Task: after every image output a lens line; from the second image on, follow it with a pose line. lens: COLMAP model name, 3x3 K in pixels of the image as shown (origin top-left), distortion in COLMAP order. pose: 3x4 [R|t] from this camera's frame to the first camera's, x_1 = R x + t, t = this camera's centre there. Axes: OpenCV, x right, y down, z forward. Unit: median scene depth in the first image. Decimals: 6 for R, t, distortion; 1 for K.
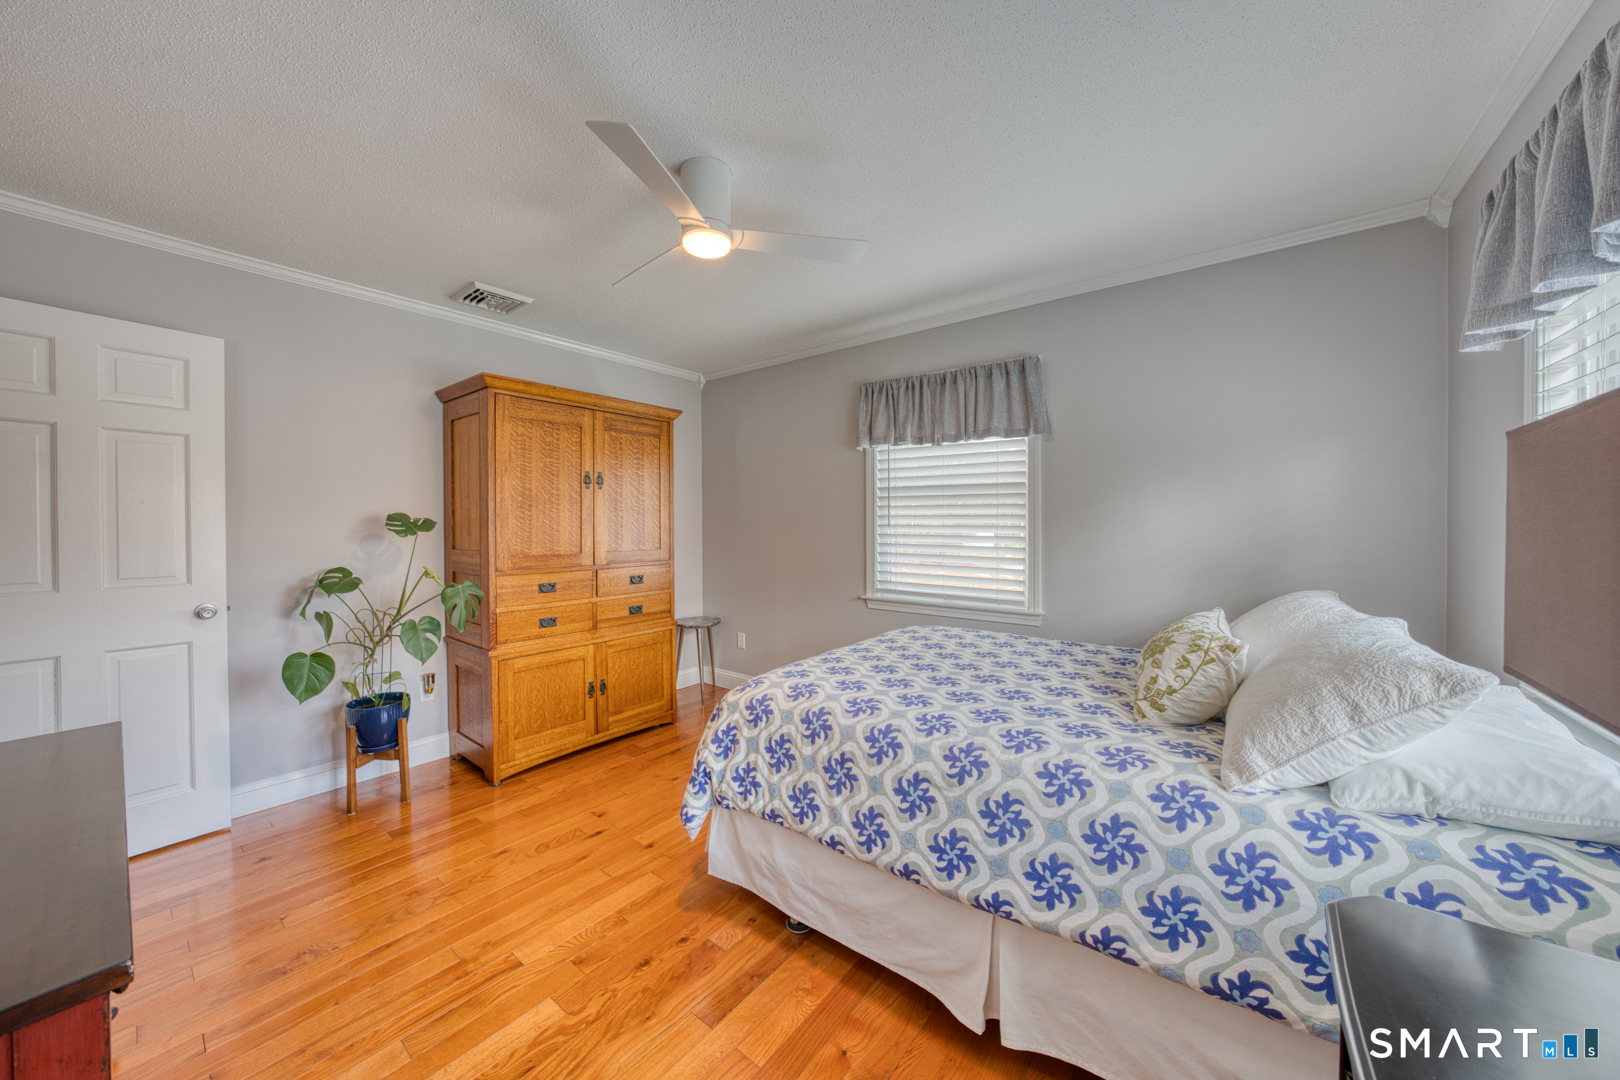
lens RADIAL K [[573.1, 0, 835.0], [0, 573.1, 533.6], [0, 0, 1]] dist [-0.019756, 0.000362]
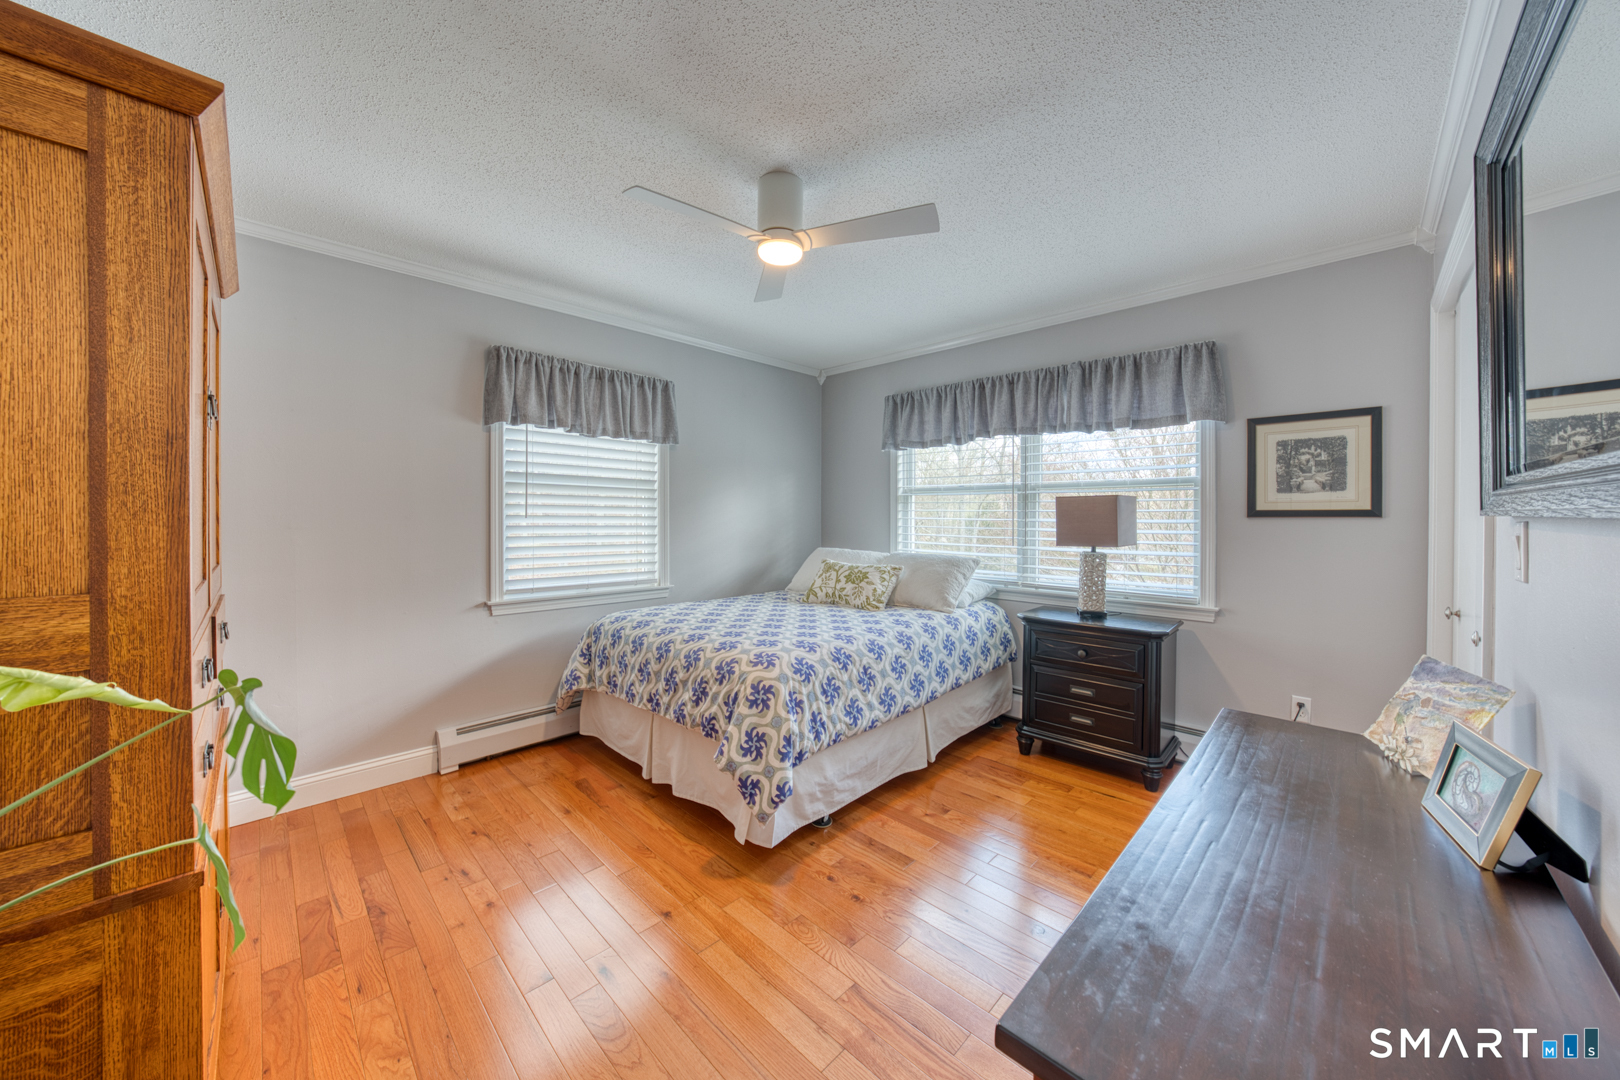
lens RADIAL K [[573.1, 0, 802.2], [0, 573.1, 524.0], [0, 0, 1]] dist [-0.019756, 0.000362]
pose [[0.123775, -0.008871, 0.992271, -1.069814], [0.015059, 0.999862, 0.007061, -0.002631], [-0.992196, 0.014068, 0.123892, 0.690927]]
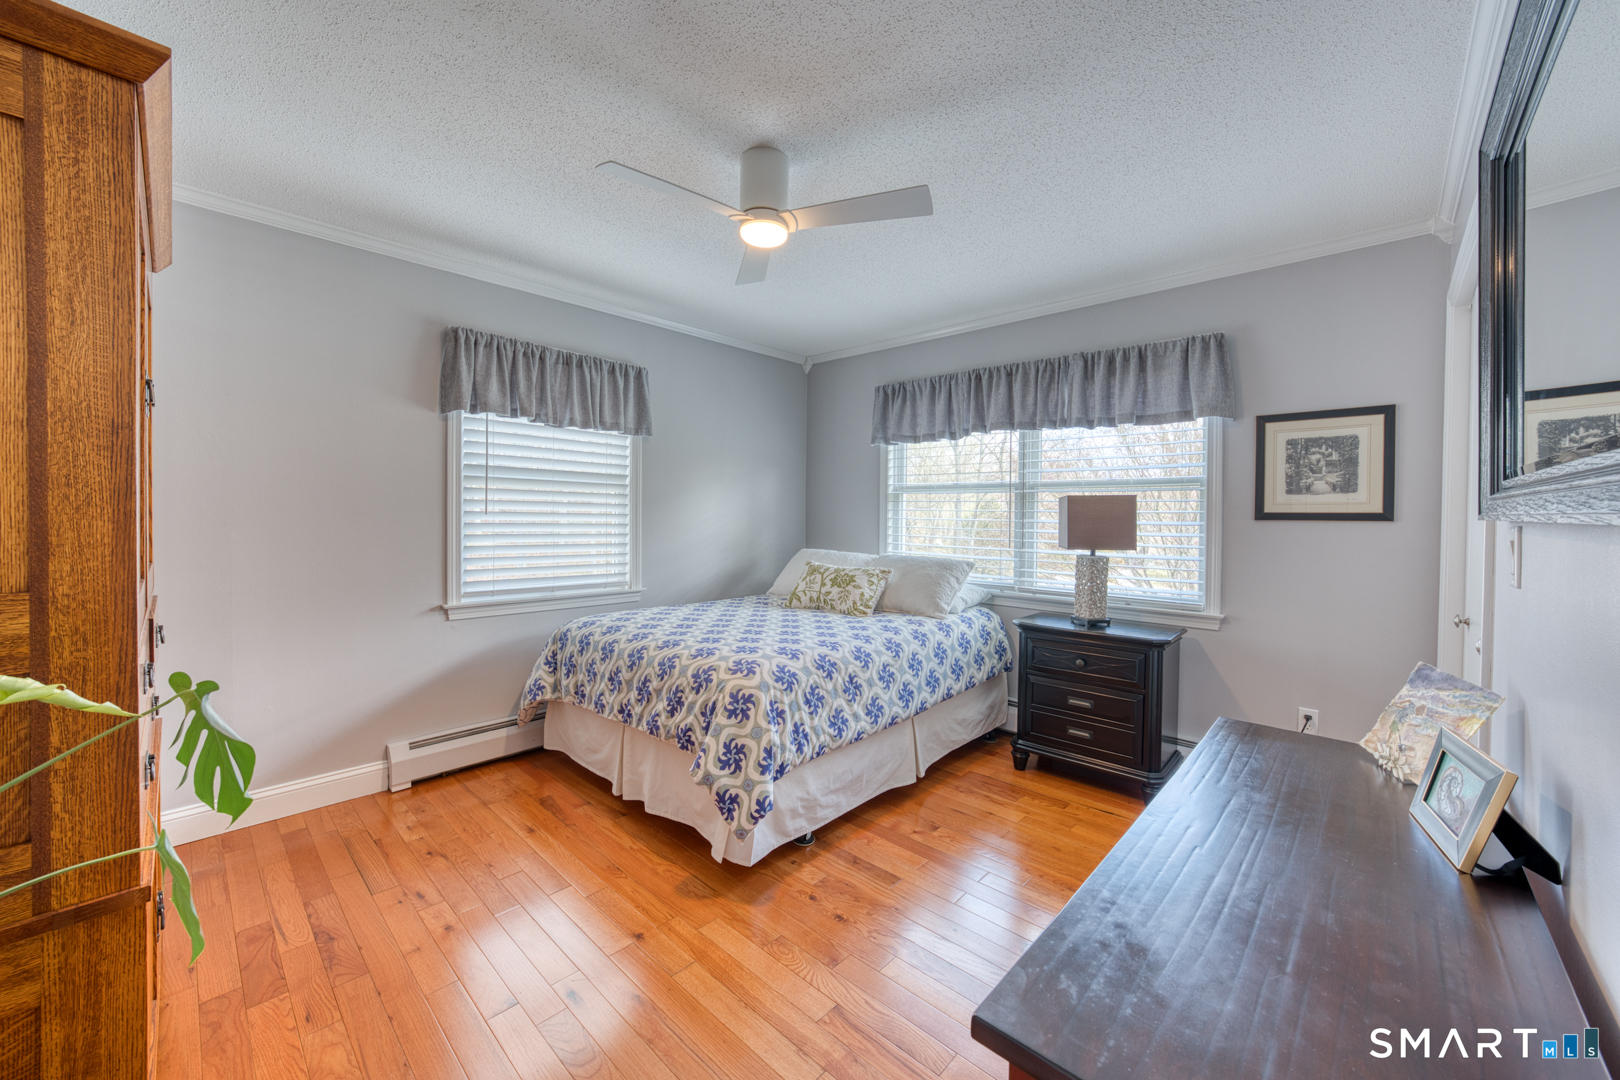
lens RADIAL K [[624.2, 0, 799.9], [0, 624.2, 529.8], [0, 0, 1]] dist [-0.016433, 0.004110]
pose [[0.100226, -0.018536, 0.994792, -1.092987], [0.007654, 0.999811, 0.017858, -0.002958], [-0.994935, 0.005825, 0.100349, 0.688232]]
